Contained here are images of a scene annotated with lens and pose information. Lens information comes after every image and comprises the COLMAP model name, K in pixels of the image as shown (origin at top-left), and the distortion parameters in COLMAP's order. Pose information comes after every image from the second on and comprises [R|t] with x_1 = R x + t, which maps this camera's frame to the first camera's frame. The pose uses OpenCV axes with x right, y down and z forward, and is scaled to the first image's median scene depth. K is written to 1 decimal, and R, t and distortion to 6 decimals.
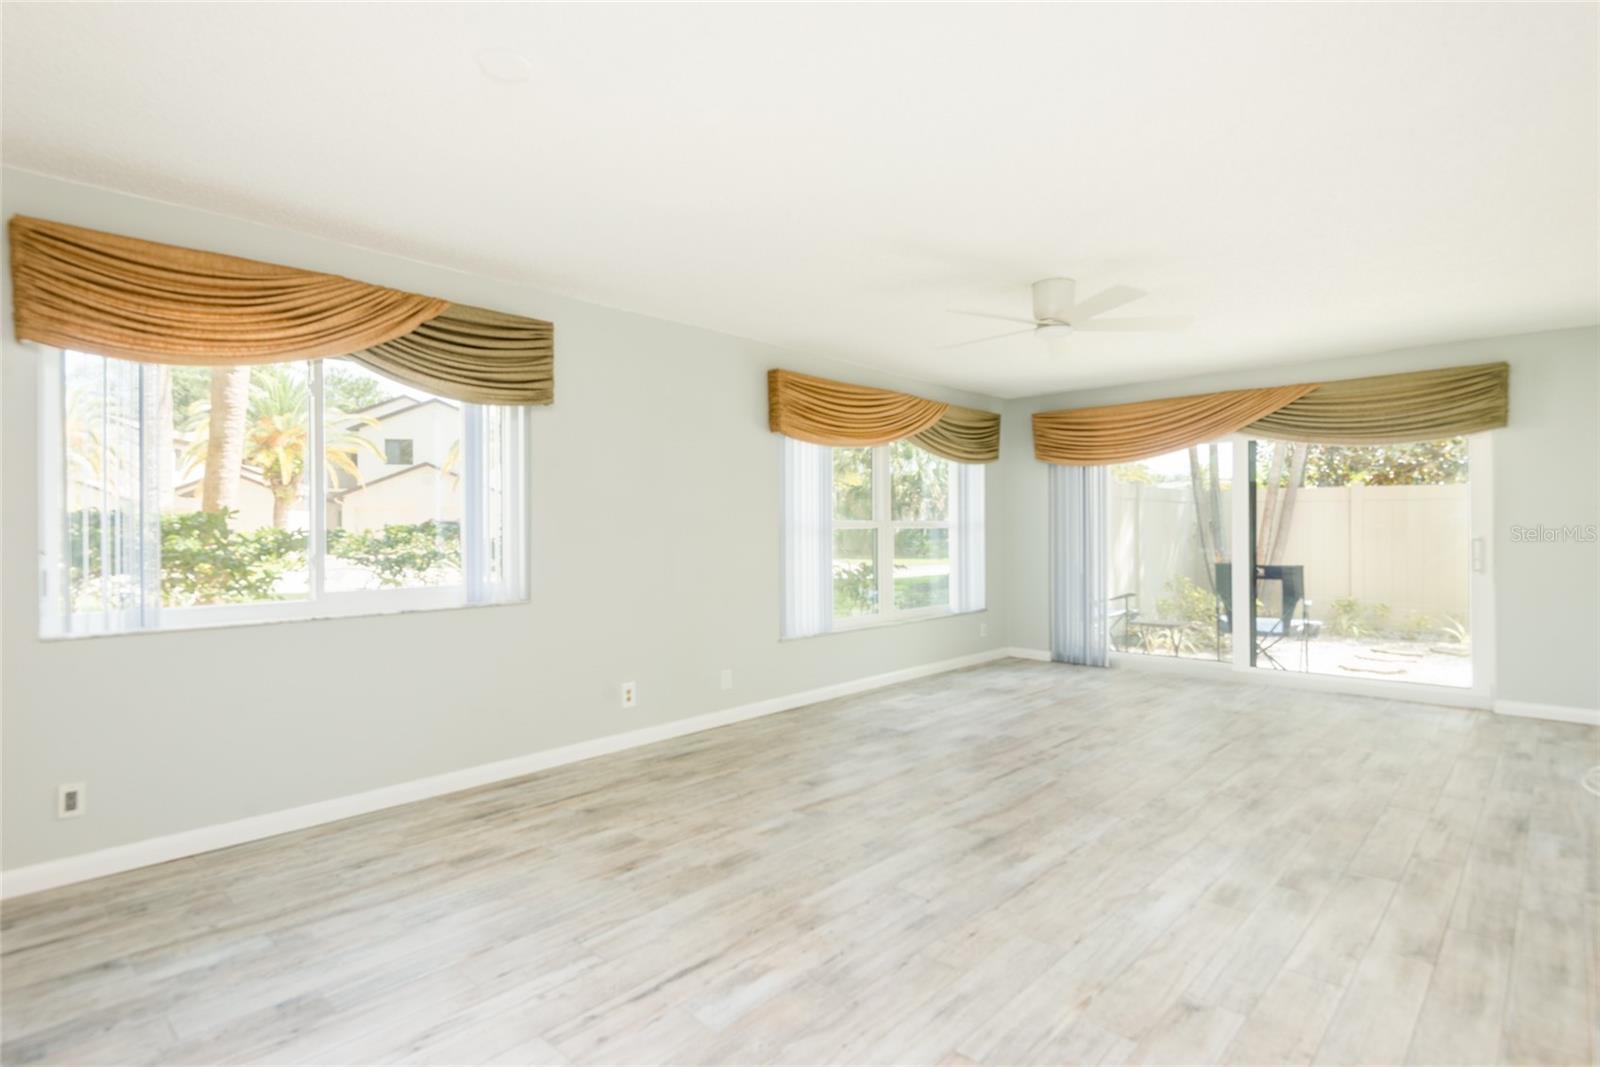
lens RADIAL K [[818.7, 0, 797.9], [0, 818.7, 530.0], [0, 0, 1]] dist [0.029363, -0.018216]
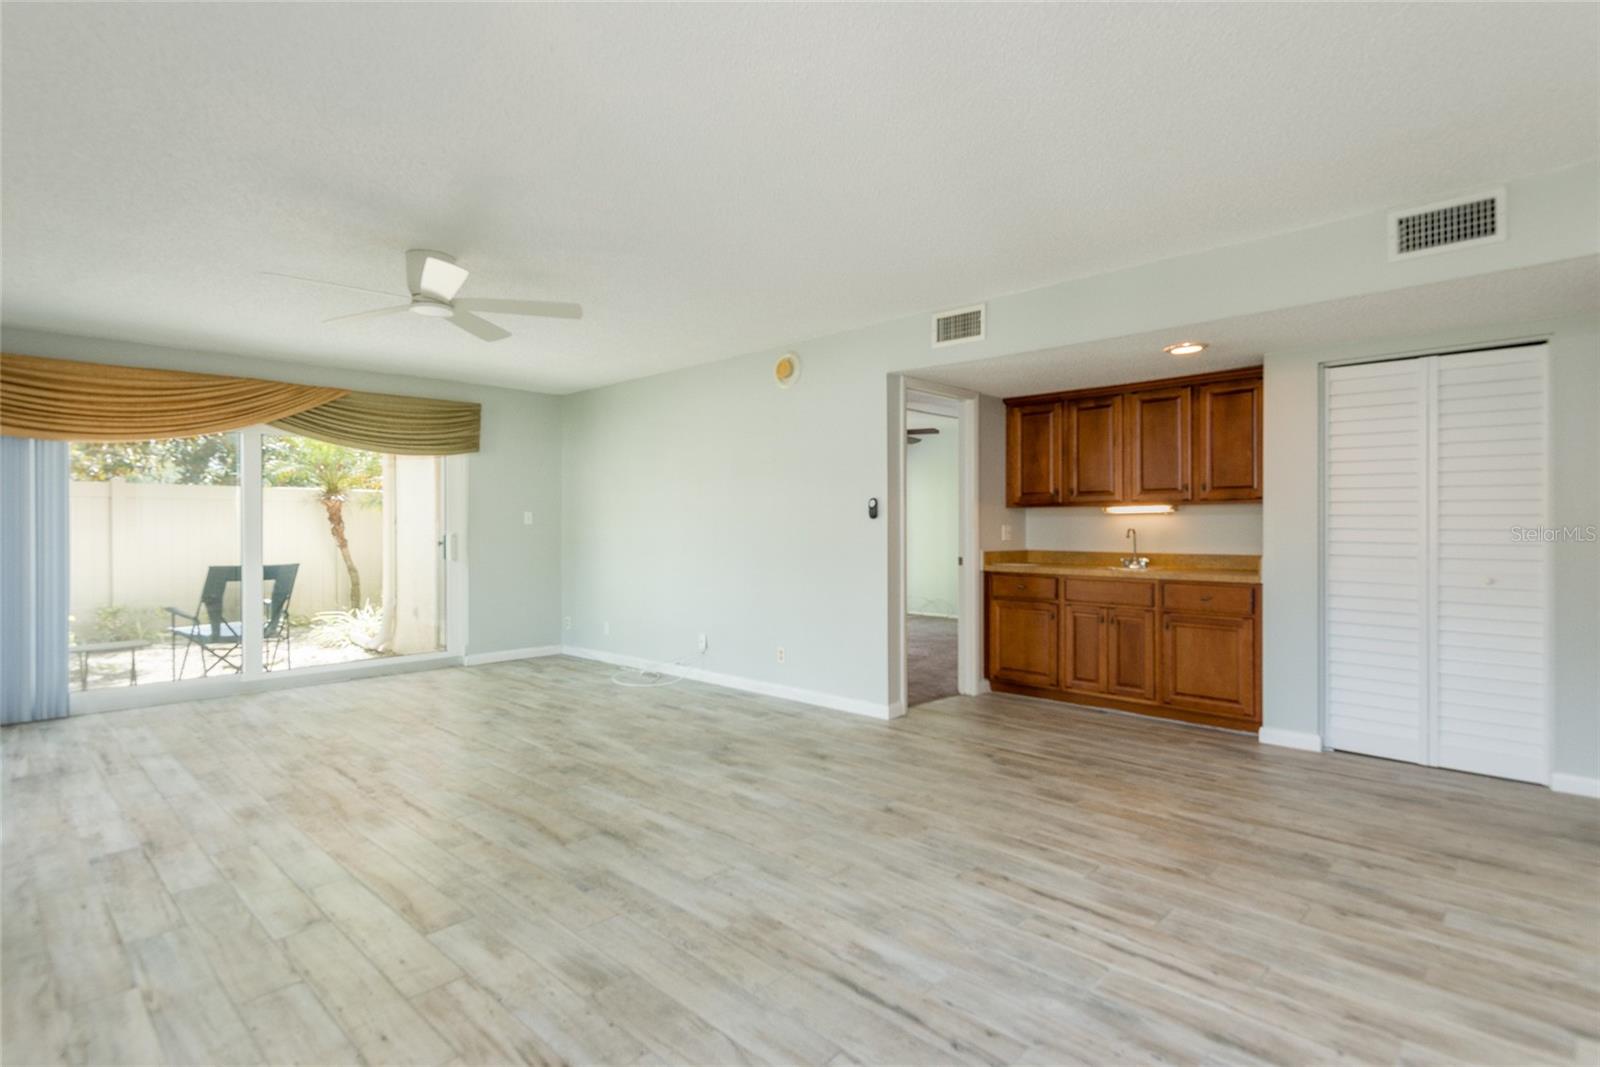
lens RADIAL K [[800.3, 0, 798.6], [0, 800.3, 523.0], [0, 0, 1]] dist [0.037904, -0.022113]
pose [[0.021417, 0.005445, 0.999756, -0.730998], [0.004211, 0.999976, -0.005536, 0.002950], [-0.999762, 0.004328, 0.021394, 0.722351]]
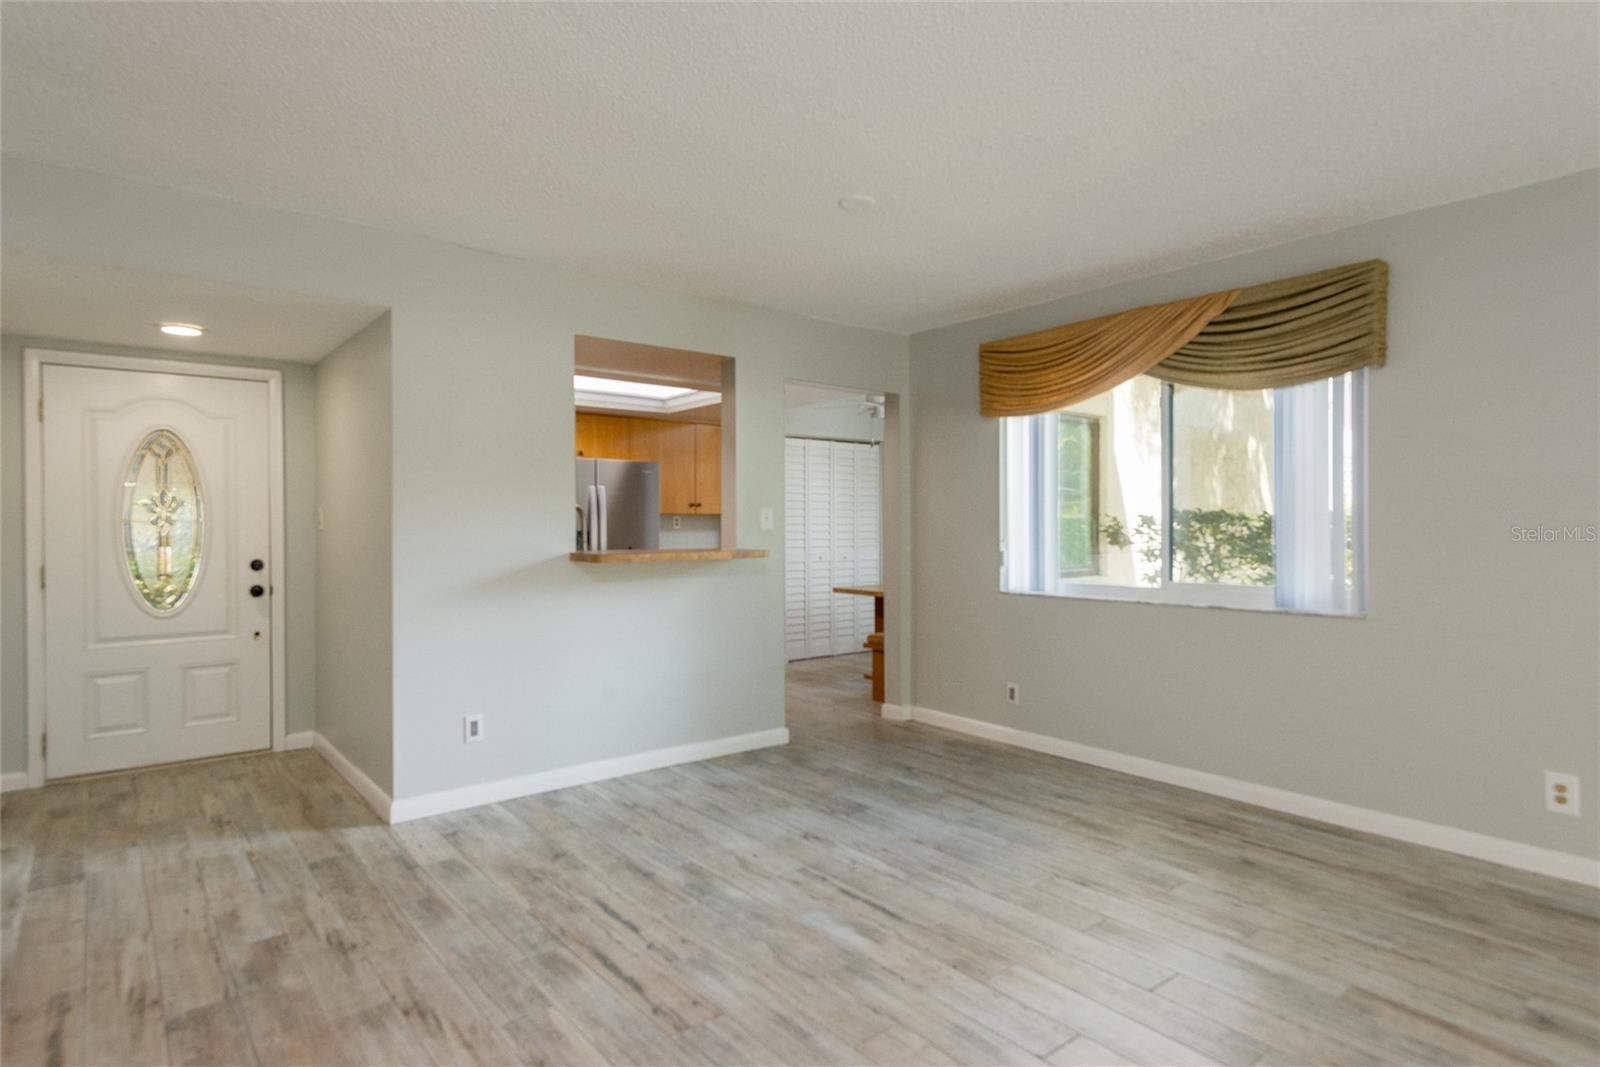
lens RADIAL K [[869.7, 0, 800.0], [0, 869.7, 533.5], [0, 0, 1]] dist [0.029027, -0.001603]
pose [[-0.147007, 0.014050, -0.989036, 0.757589], [0.002259, 0.999901, 0.013868, -0.009332], [0.989133, -0.000196, -0.147024, 0.736506]]
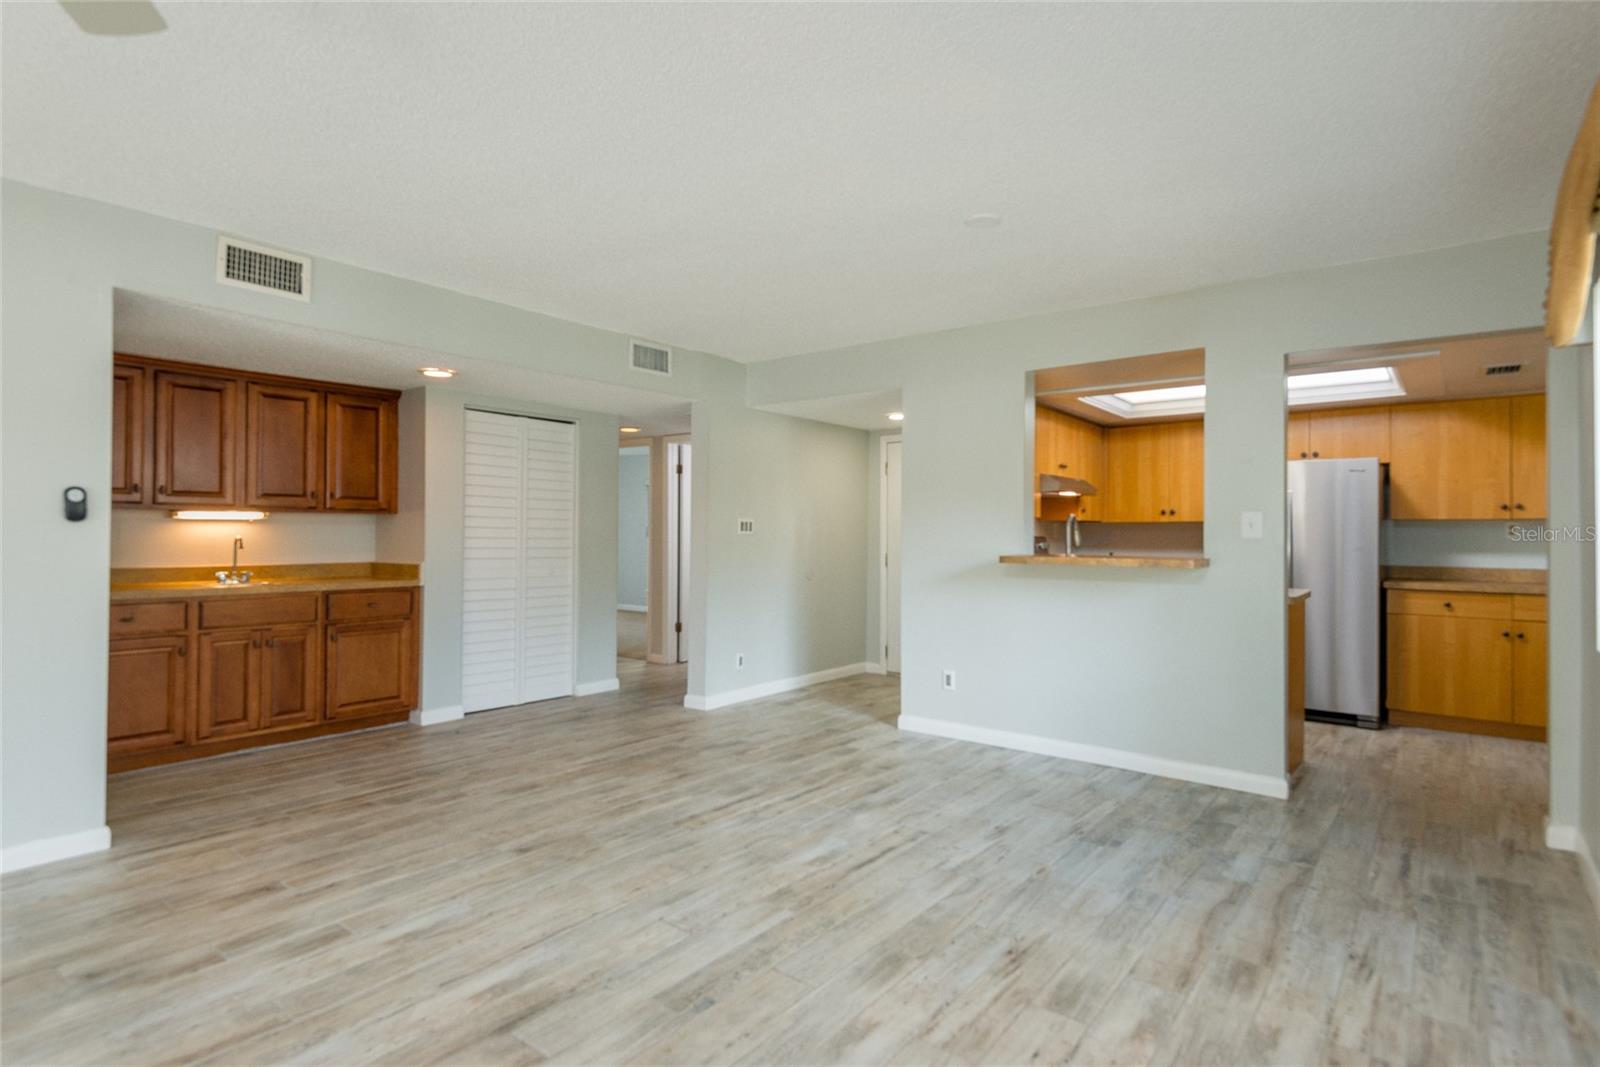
lens RADIAL K [[818.7, 0, 797.9], [0, 818.7, 530.0], [0, 0, 1]] dist [0.029363, -0.018216]
pose [[-0.996855, -0.001796, -0.079228, 0.061161], [-0.001450, 0.999989, -0.004416, -0.000327], [0.079235, -0.004287, -0.996847, 1.603996]]
